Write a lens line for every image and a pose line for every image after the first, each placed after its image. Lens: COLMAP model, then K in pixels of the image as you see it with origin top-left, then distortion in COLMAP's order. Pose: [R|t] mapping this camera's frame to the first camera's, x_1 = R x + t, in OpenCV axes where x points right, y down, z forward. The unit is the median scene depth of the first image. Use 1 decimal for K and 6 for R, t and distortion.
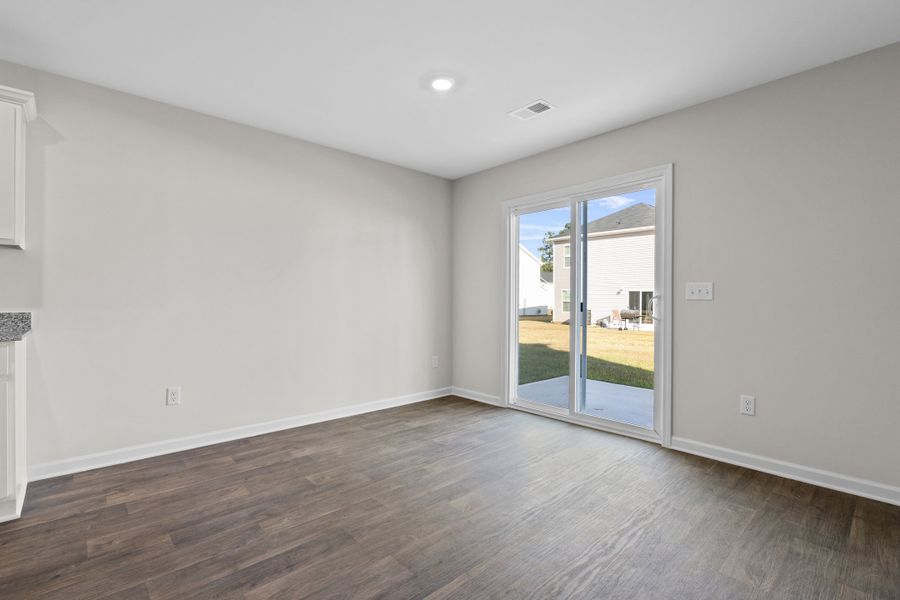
lens RADIAL K [[414.6, 0, 448.0], [0, 414.6, 301.6], [0, 0, 1]] dist [-0.007360, 0.000159]
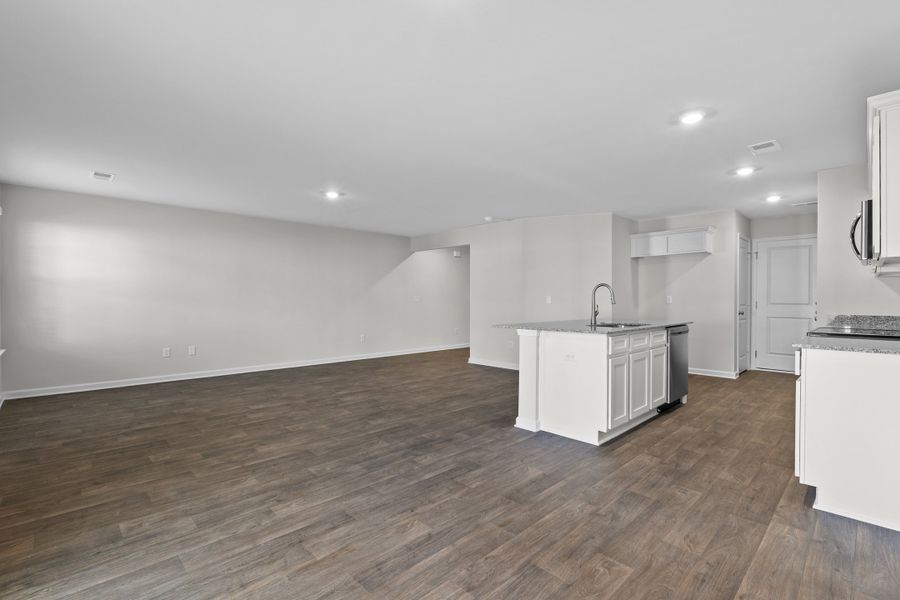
lens RADIAL K [[414.6, 0, 450.1], [0, 414.6, 301.2], [0, 0, 1]] dist [-0.007360, 0.000159]
pose [[-0.999190, -0.005403, -0.039885, -0.002453], [-0.006108, 0.999827, 0.017568, -0.049810], [0.039783, 0.017797, -0.999050, 1.988904]]
